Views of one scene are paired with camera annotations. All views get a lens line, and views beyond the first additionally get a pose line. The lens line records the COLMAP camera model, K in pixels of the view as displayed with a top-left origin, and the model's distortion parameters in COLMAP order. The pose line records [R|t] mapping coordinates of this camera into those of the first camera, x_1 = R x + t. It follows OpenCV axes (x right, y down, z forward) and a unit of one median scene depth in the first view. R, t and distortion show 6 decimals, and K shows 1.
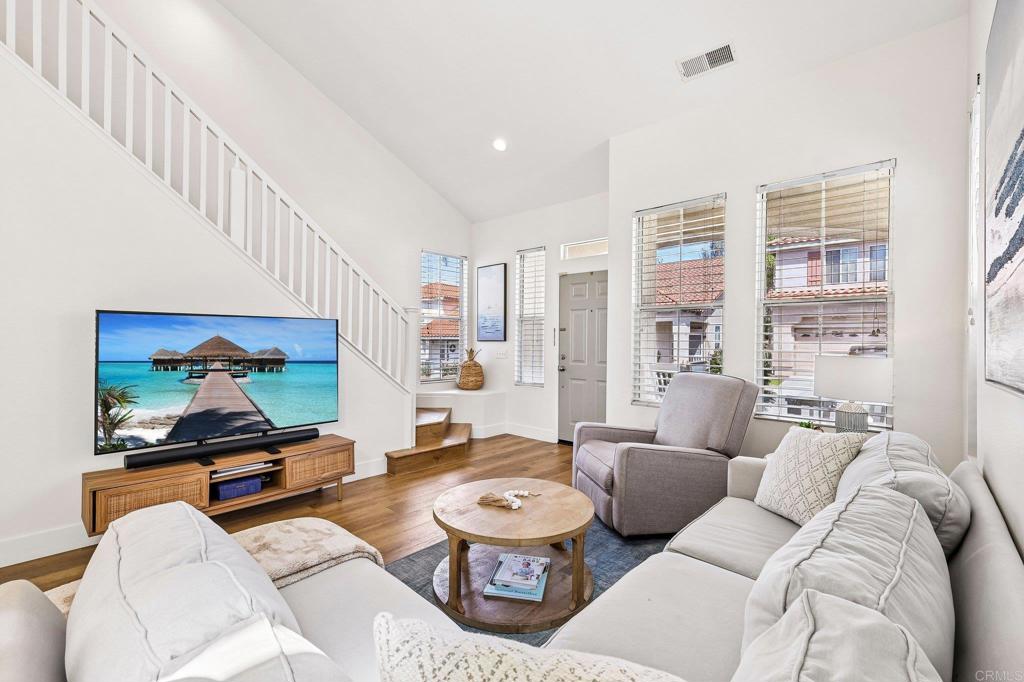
lens RADIAL K [[443.9, 0, 514.0], [0, 443.9, 338.6], [0, 0, 1]] dist [0.002875, 0.000716]
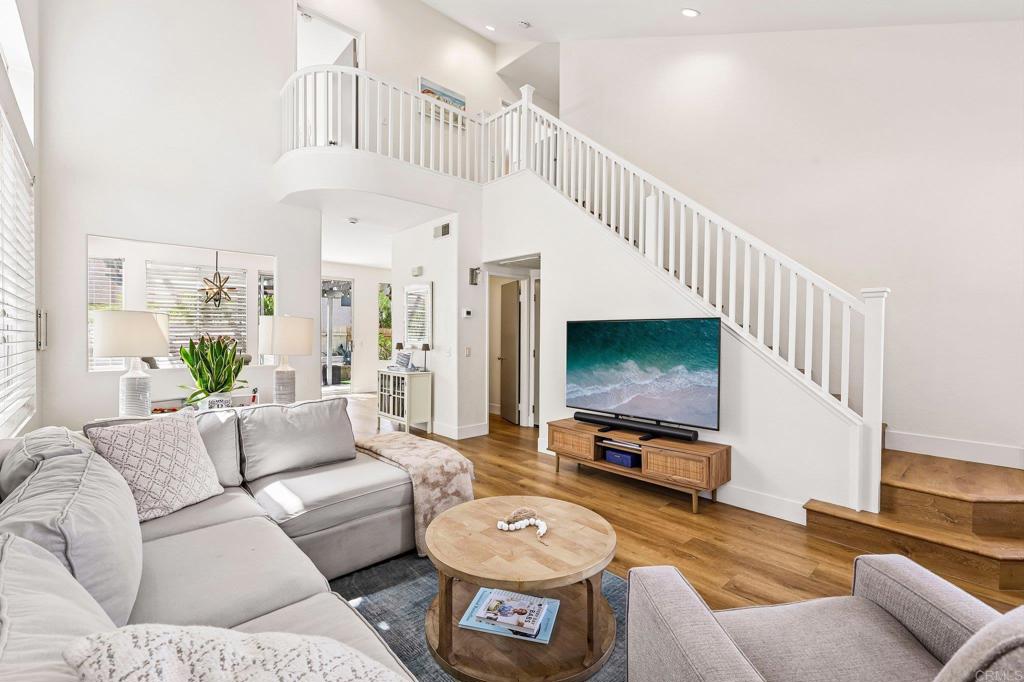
lens RADIAL K [[443.9, 0, 514.0], [0, 443.9, 338.6], [0, 0, 1]] dist [0.002875, 0.000716]
pose [[-0.074022, 0.002254, -0.997254, 0.595785], [-0.010645, 0.999939, 0.003050, 0.001315], [0.997200, 0.010841, -0.073994, 0.734433]]
